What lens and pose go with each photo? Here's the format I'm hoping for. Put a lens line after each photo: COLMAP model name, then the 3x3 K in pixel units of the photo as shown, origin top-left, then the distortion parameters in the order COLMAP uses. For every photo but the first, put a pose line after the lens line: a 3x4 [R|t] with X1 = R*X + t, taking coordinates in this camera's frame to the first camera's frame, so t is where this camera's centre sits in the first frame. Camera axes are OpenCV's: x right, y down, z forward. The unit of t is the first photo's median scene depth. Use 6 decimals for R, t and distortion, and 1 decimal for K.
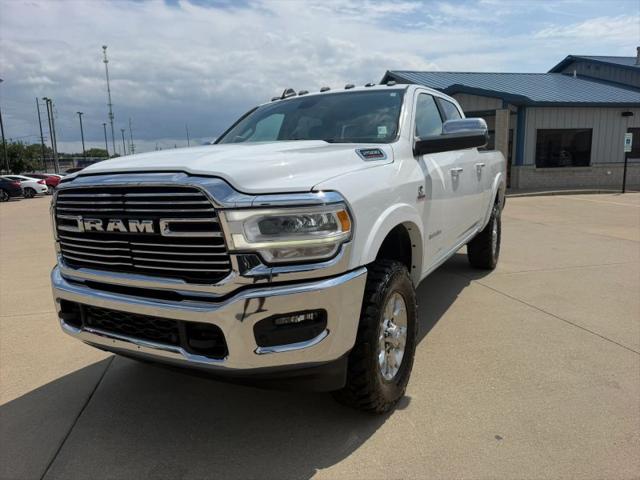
lens RADIAL K [[461.8, 0, 316.9], [0, 461.8, 238.9], [0, 0, 1]] dist [0.011294, -0.003013]
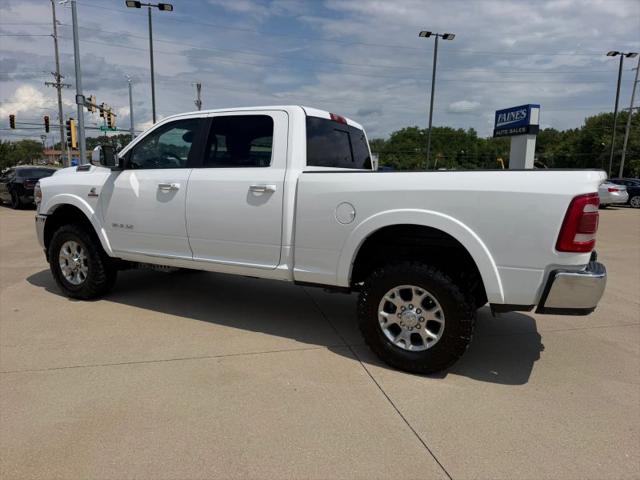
lens RADIAL K [[456.3, 0, 320.1], [0, 456.3, 237.6], [0, 0, 1]] dist [0.051917, -0.073039]
pose [[0.036767, 0.178669, -0.983222, 1.407699], [-0.182111, 0.968610, 0.169204, -0.273136], [0.982590, 0.172834, 0.068151, 1.267287]]
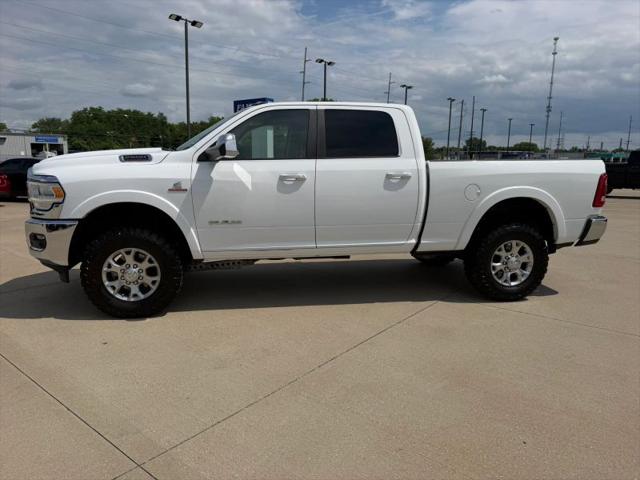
lens RADIAL K [[459.7, 0, 319.4], [0, 459.7, 235.3], [0, 0, 1]] dist [0.037212, -0.041555]
pose [[0.643560, 0.163809, -0.747662, 1.175337], [-0.159188, 0.984115, 0.078591, -0.099290], [0.748659, 0.068441, 0.659413, 0.296406]]
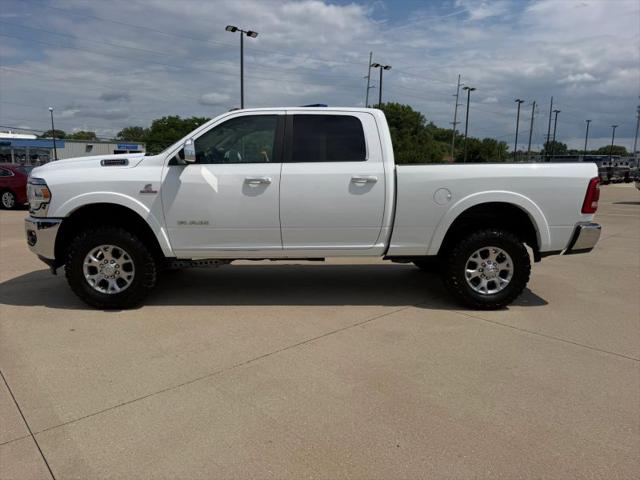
lens RADIAL K [[458.8, 0, 319.6], [0, 458.8, 239.6], [0, 0, 1]] dist [0.040323, -0.046080]
pose [[0.524997, 0.174799, -0.832961, 1.346176], [-0.167353, 0.980778, 0.100340, -0.135736], [0.834489, 0.086720, 0.544158, 0.485206]]
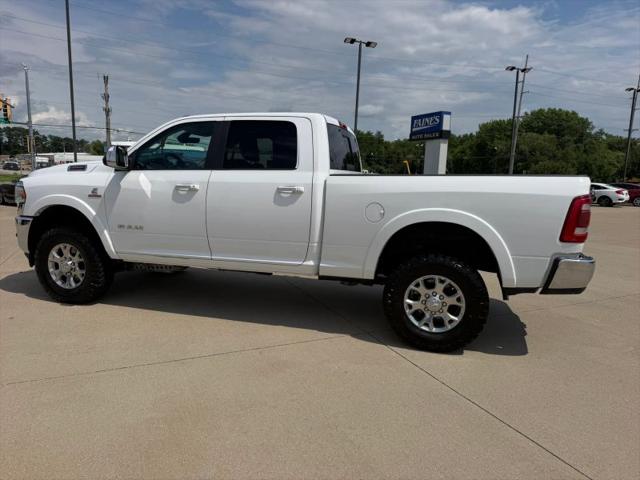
lens RADIAL K [[456.3, 0, 320.1], [0, 456.3, 237.6], [0, 0, 1]] dist [0.051917, -0.073039]
pose [[0.227961, 0.177718, -0.957314, 1.457072], [-0.193937, 0.971788, 0.134223, -0.234504], [0.954160, 0.155061, 0.255996, 1.008289]]
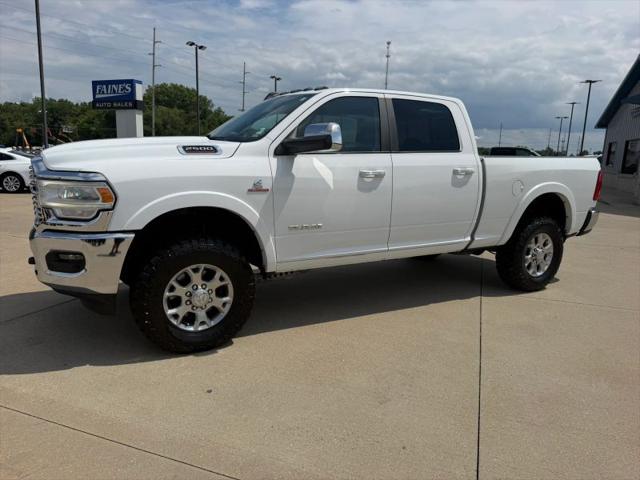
lens RADIAL K [[458.8, 0, 319.6], [0, 458.8, 239.6], [0, 0, 1]] dist [0.040323, -0.046080]
pose [[0.851981, 0.149735, -0.501704, 0.706844], [-0.139902, 0.988498, 0.057441, -0.040948], [0.504534, 0.021251, 0.863130, 0.062819]]
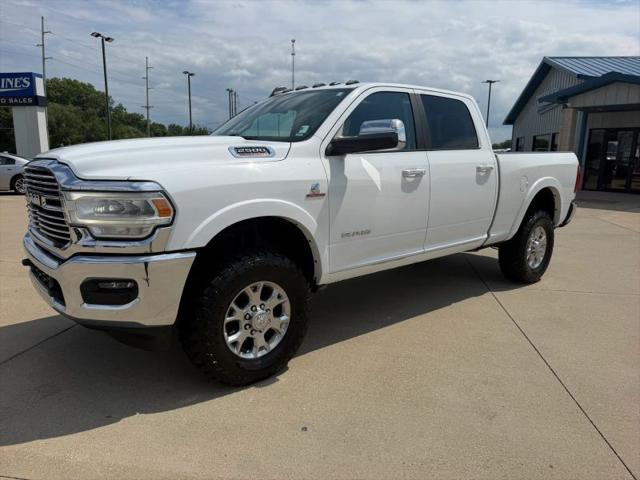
lens RADIAL K [[458.8, 0, 319.6], [0, 458.8, 239.6], [0, 0, 1]] dist [0.040323, -0.046080]
pose [[0.937132, 0.104966, -0.332814, 0.436149], [-0.097172, 0.994462, 0.040028, -0.023981], [0.335173, -0.005172, 0.942143, 0.019734]]
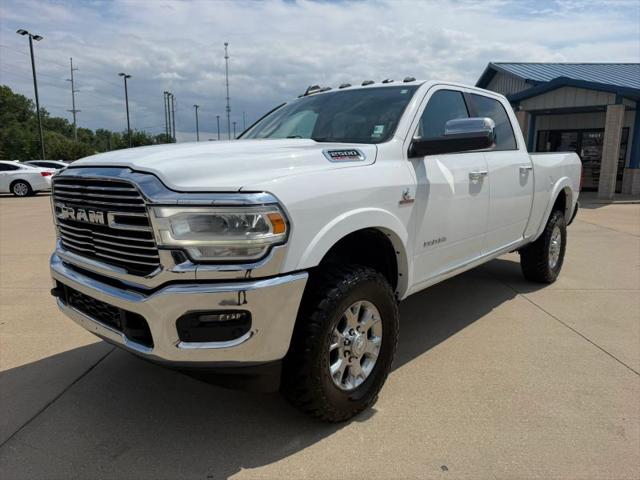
lens RADIAL K [[458.8, 0, 319.6], [0, 458.8, 239.6], [0, 0, 1]] dist [0.040323, -0.046080]
pose [[0.975920, 0.066071, -0.207881, 0.186899], [-0.062998, 0.997785, 0.021375, -0.016342], [0.208833, -0.007764, 0.977921, 0.033410]]
